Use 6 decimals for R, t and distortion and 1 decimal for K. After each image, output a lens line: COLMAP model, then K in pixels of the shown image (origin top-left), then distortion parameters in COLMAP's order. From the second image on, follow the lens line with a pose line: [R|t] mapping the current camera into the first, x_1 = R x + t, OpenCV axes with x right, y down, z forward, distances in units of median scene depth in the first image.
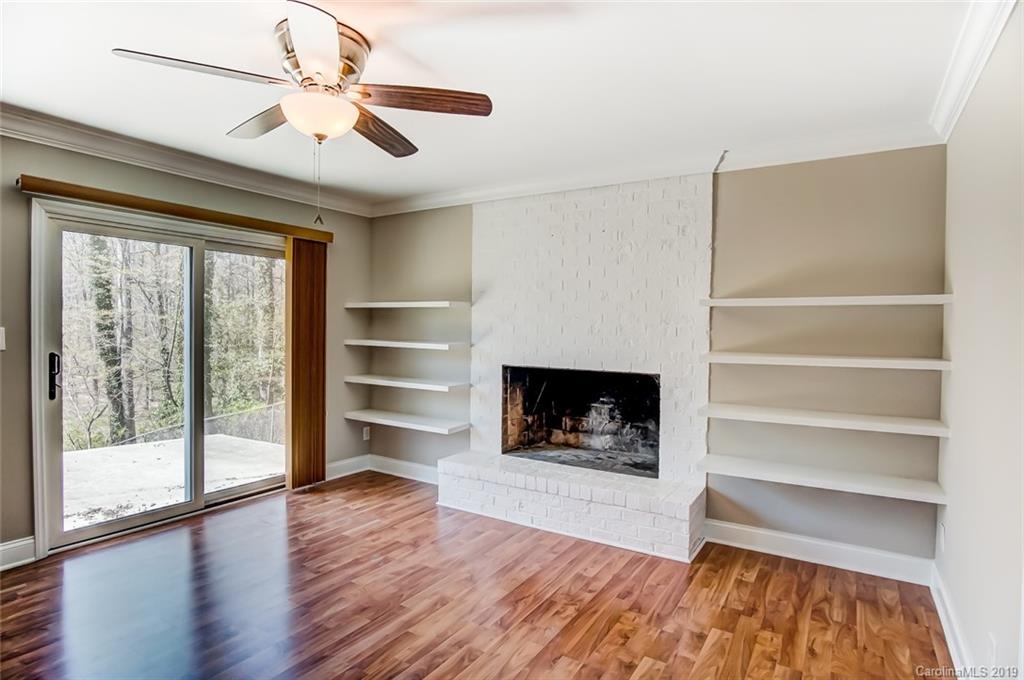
lens RADIAL K [[527.2, 0, 499.4], [0, 527.2, 339.4], [0, 0, 1]] dist [-0.000765, -0.000376]
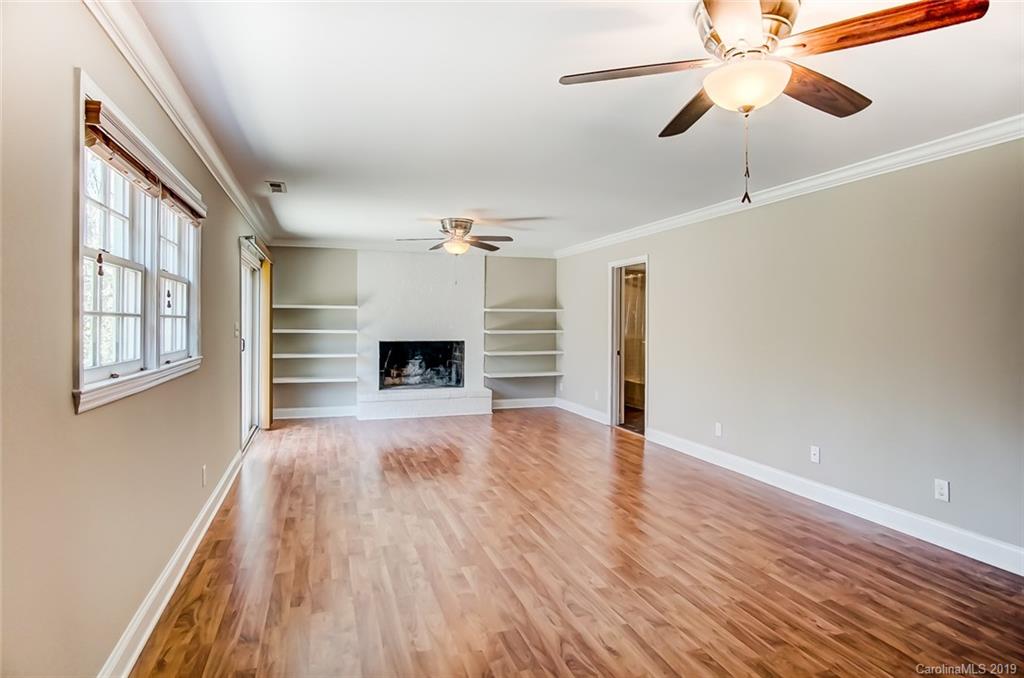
lens RADIAL K [[544.1, 0, 512.0], [0, 544.1, 339.0], [0, 0, 1]] dist [-0.038103, 0.000051]
pose [[0.624674, -0.035399, 0.780083, -1.194692], [0.017708, 0.999357, 0.031169, -0.008567], [-0.780685, -0.005657, 0.624899, -0.533948]]
